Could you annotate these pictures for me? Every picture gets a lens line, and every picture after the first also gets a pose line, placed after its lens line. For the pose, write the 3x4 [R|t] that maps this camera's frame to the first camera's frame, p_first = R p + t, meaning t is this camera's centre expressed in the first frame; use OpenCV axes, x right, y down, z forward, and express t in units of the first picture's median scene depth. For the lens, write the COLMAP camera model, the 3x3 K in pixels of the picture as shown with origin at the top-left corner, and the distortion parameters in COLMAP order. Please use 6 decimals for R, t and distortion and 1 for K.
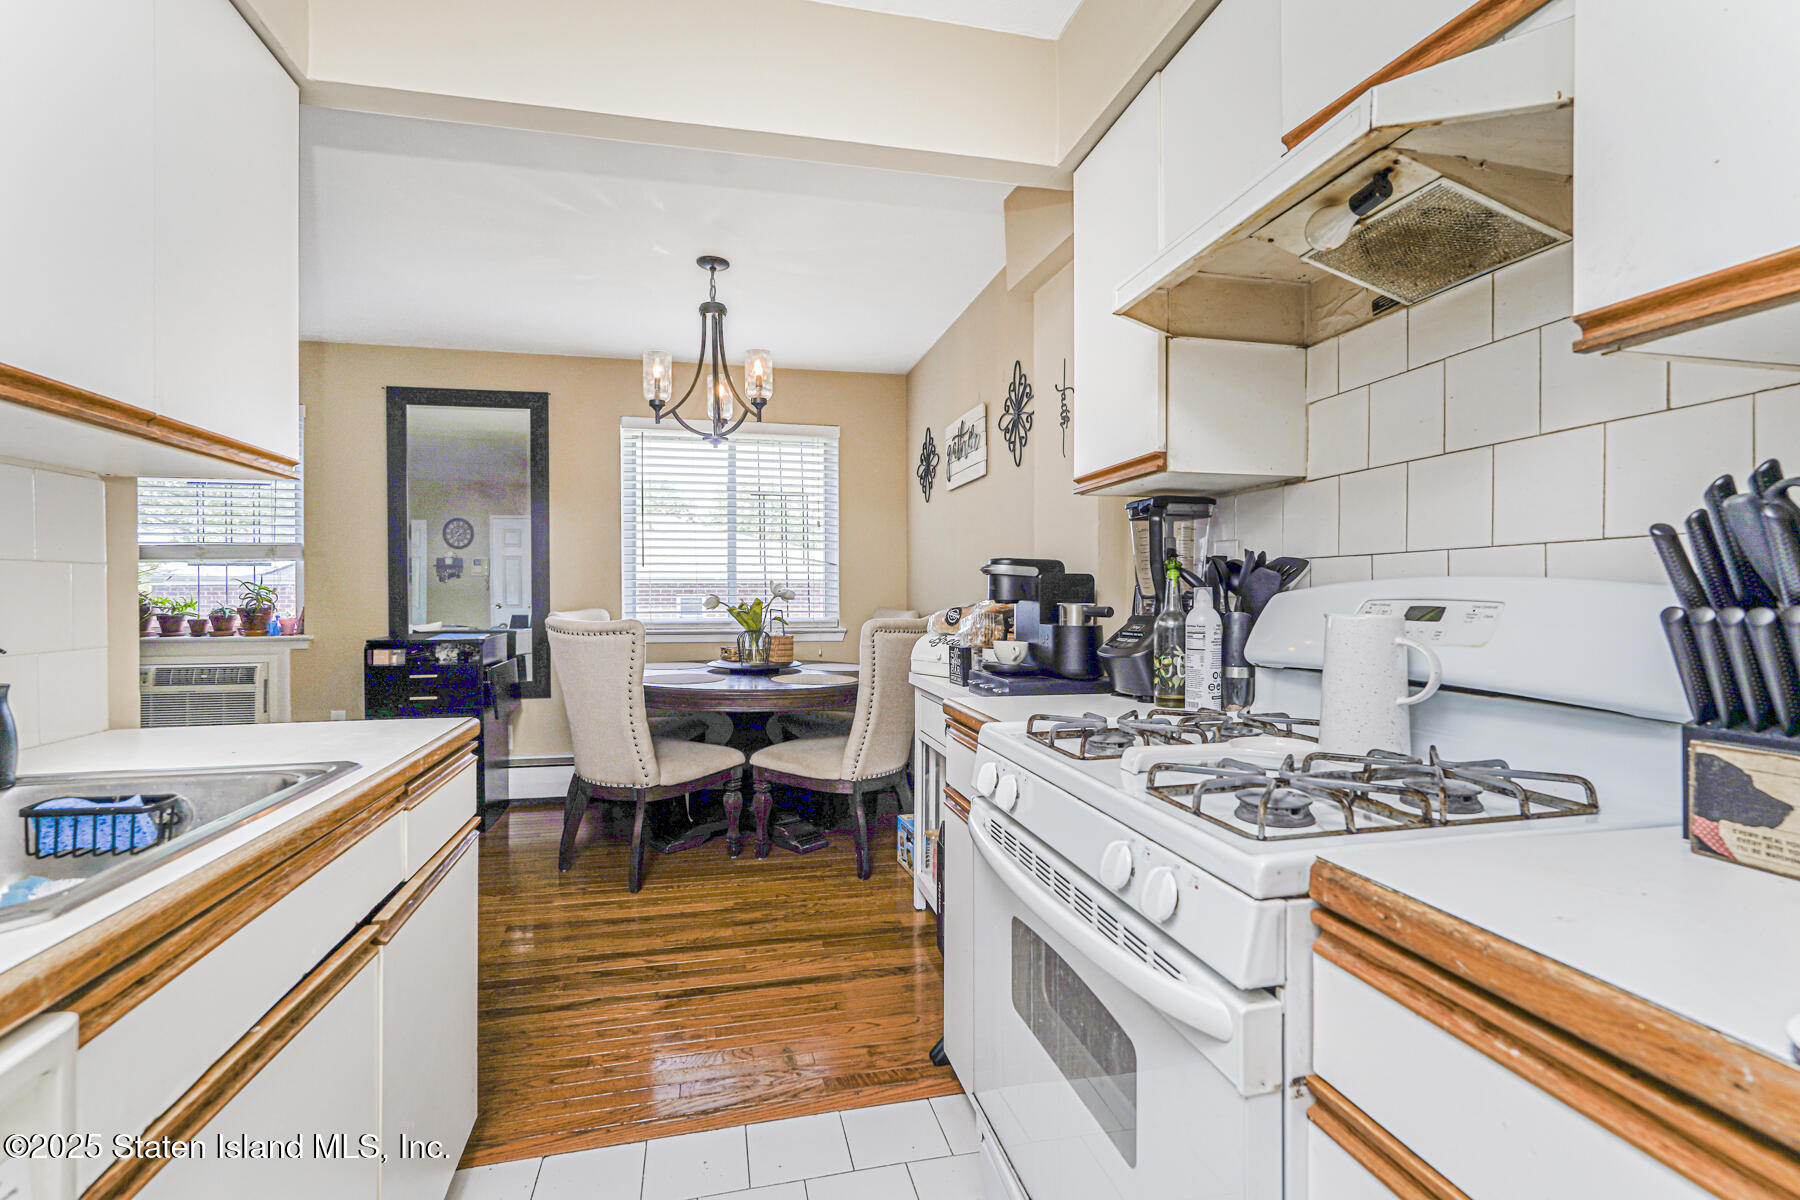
lens RADIAL K [[807.9, 0, 909.0], [0, 807.9, 603.3], [0, 0, 1]] dist [-0.022579, 0.009076]
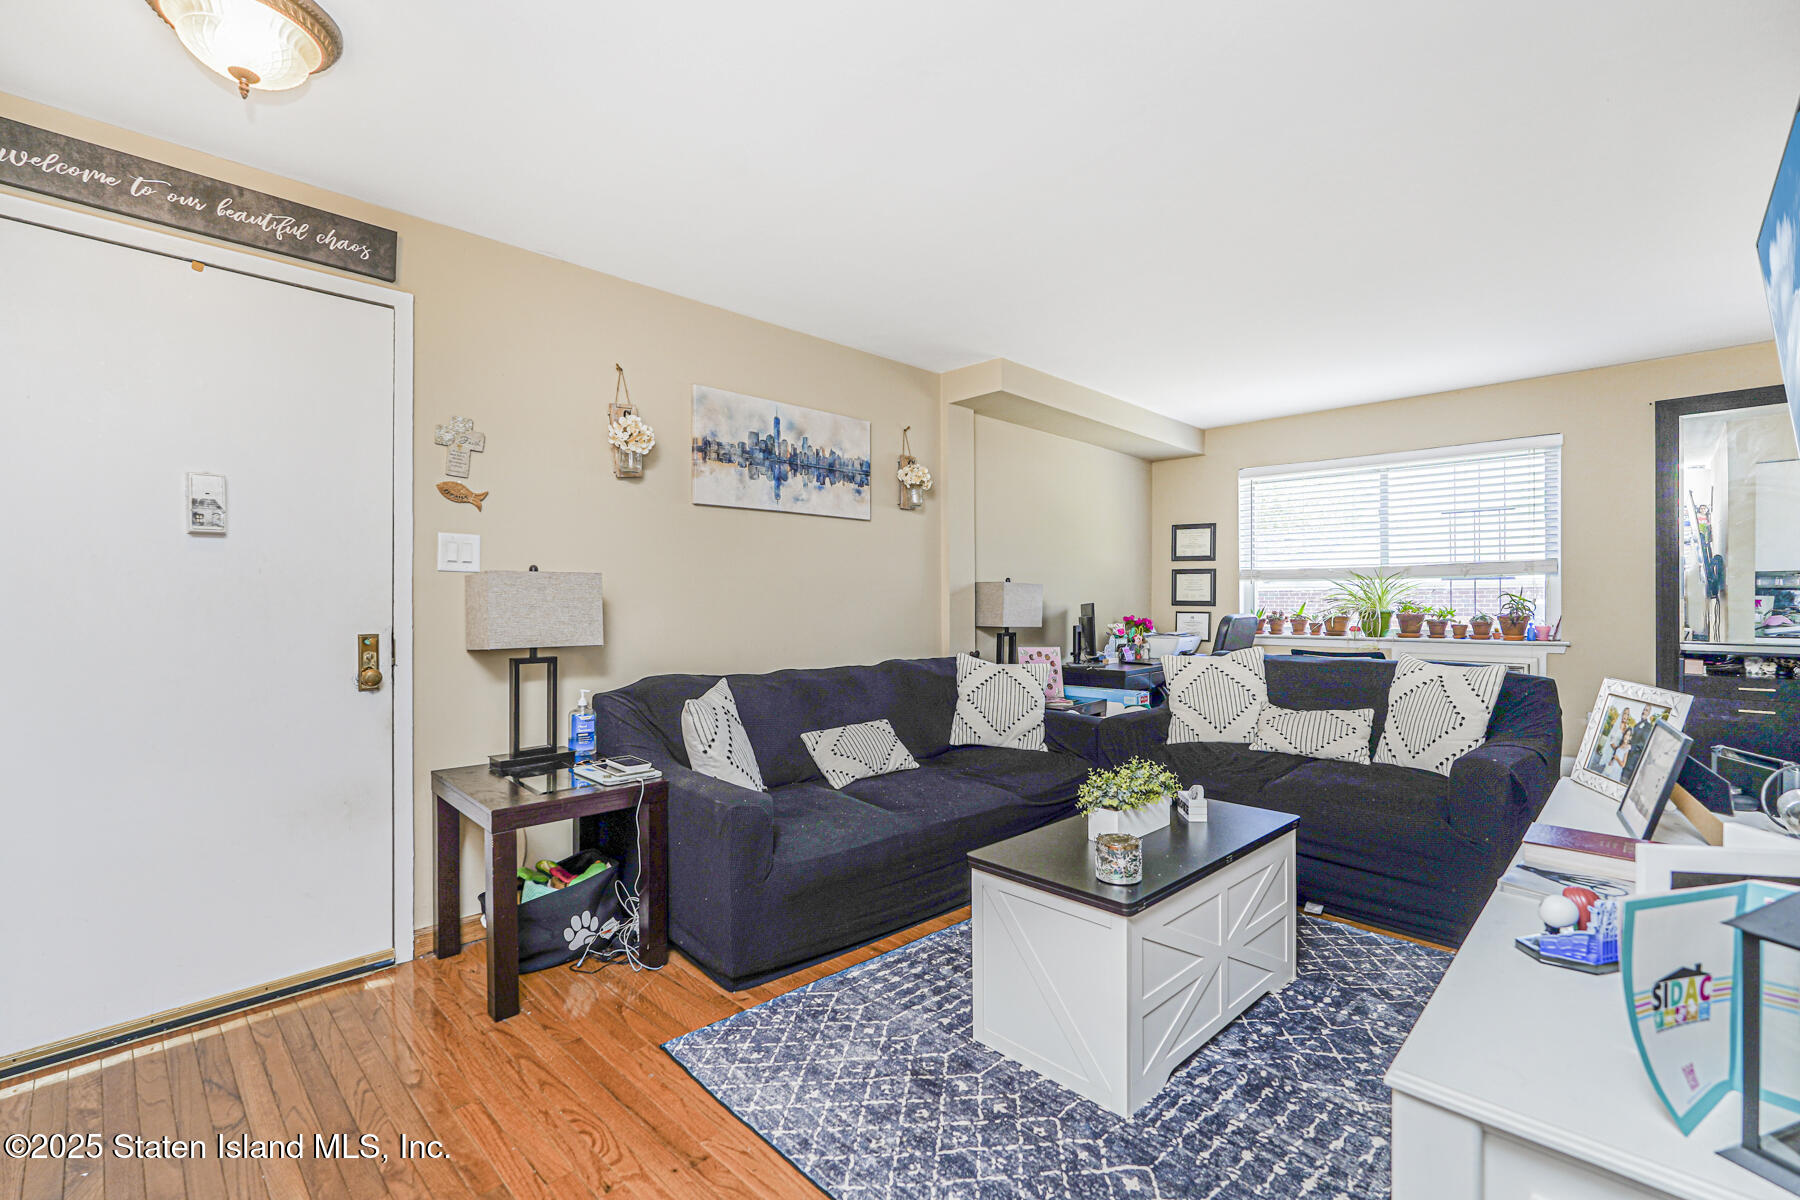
lens RADIAL K [[807.9, 0, 909.0], [0, 807.9, 603.3], [0, 0, 1]] dist [-0.022579, 0.009076]
pose [[0.543516, 0.005072, -0.839383, -0.325642], [-0.009822, 0.999952, -0.000317, -0.003444], [0.839341, 0.008417, 0.543540, -0.362339]]
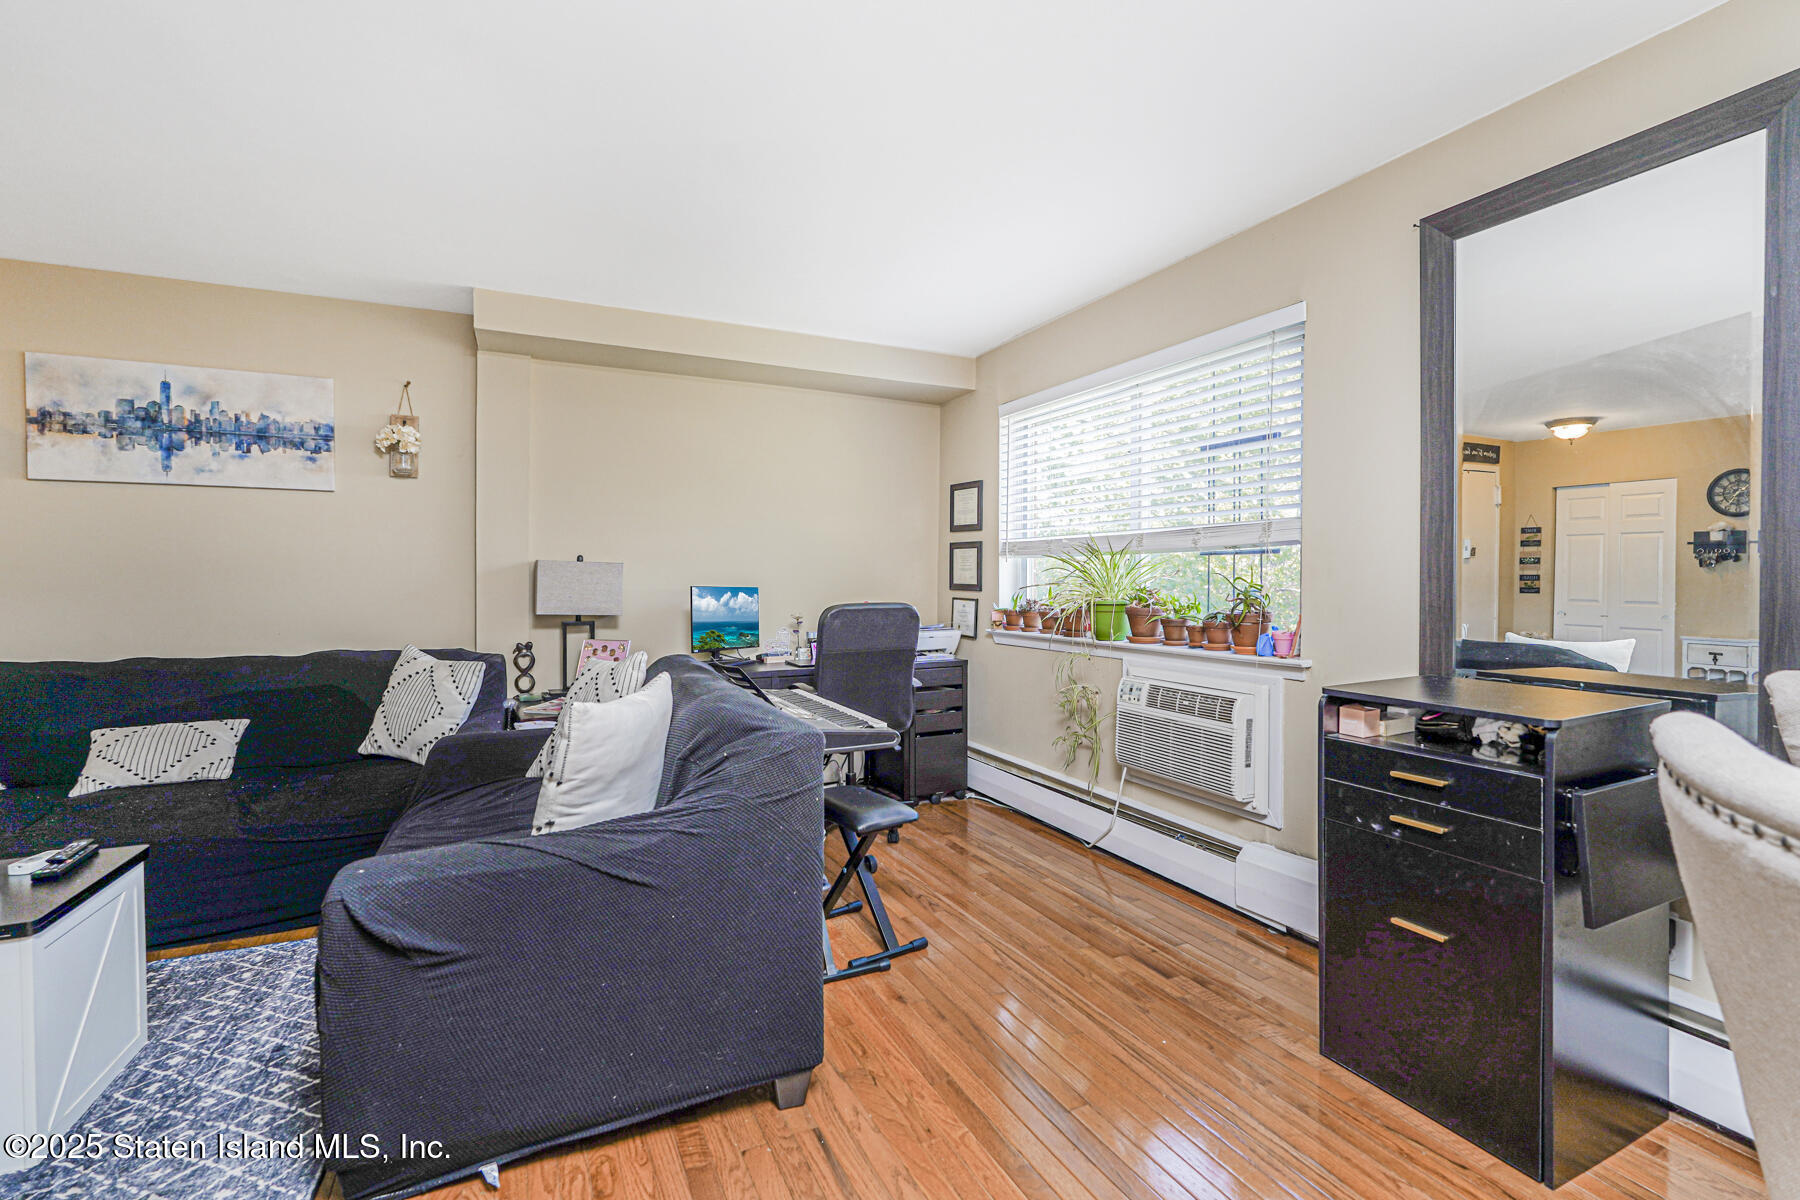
lens RADIAL K [[812.8, 0, 910.4], [0, 812.8, 589.4], [0, 0, 1]] dist [-0.015101, 0.006345]
pose [[0.219851, 0.018183, -0.975364, -0.192049], [-0.015440, 0.999766, 0.015158, -0.021954], [0.975411, 0.011727, 0.220080, 0.557461]]
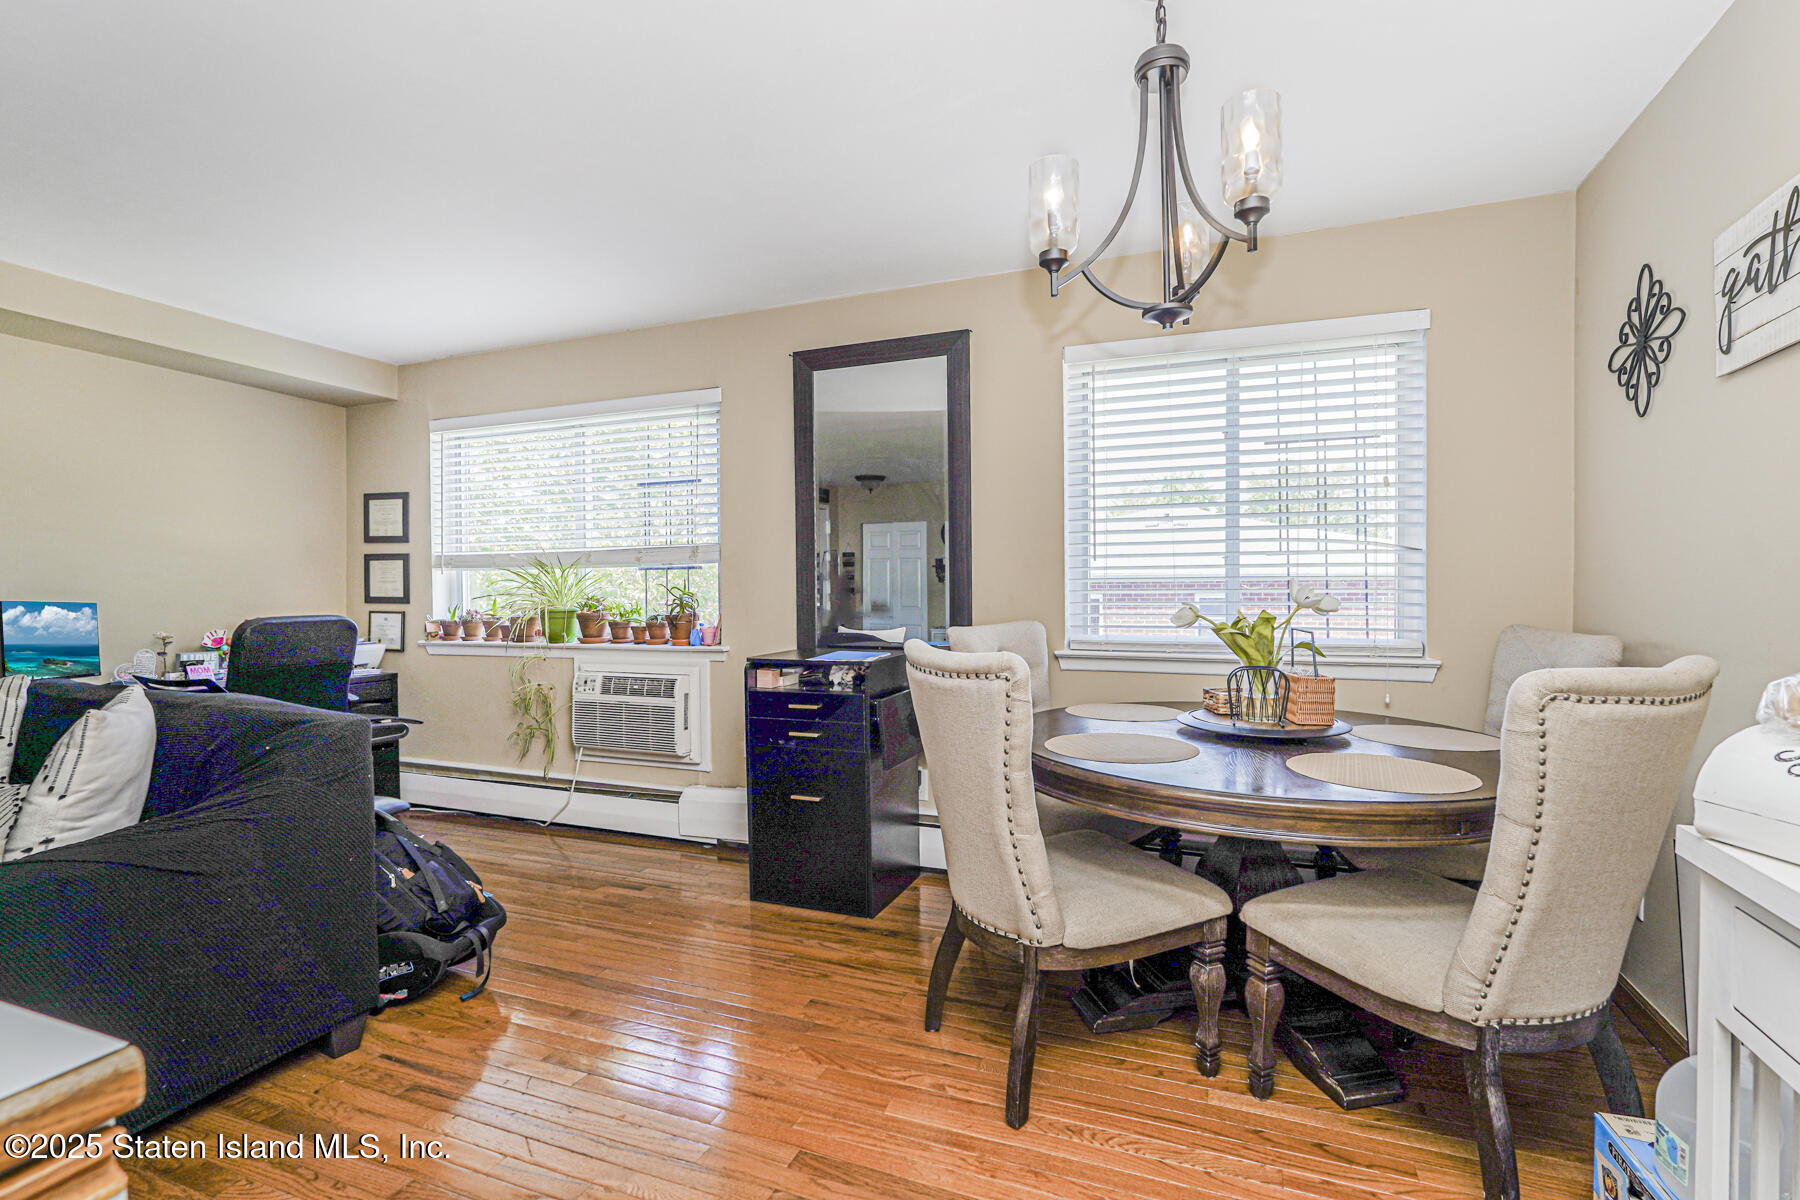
lens RADIAL K [[841.4, 0, 899.4], [0, 841.4, 603.1], [0, 0, 1]] dist [0.005276, 0.000593]
pose [[0.808332, 0.005547, -0.588701, -0.045488], [-0.005019, 0.999984, 0.002531, -0.011302], [0.588706, 0.000909, 0.808347, 0.365721]]
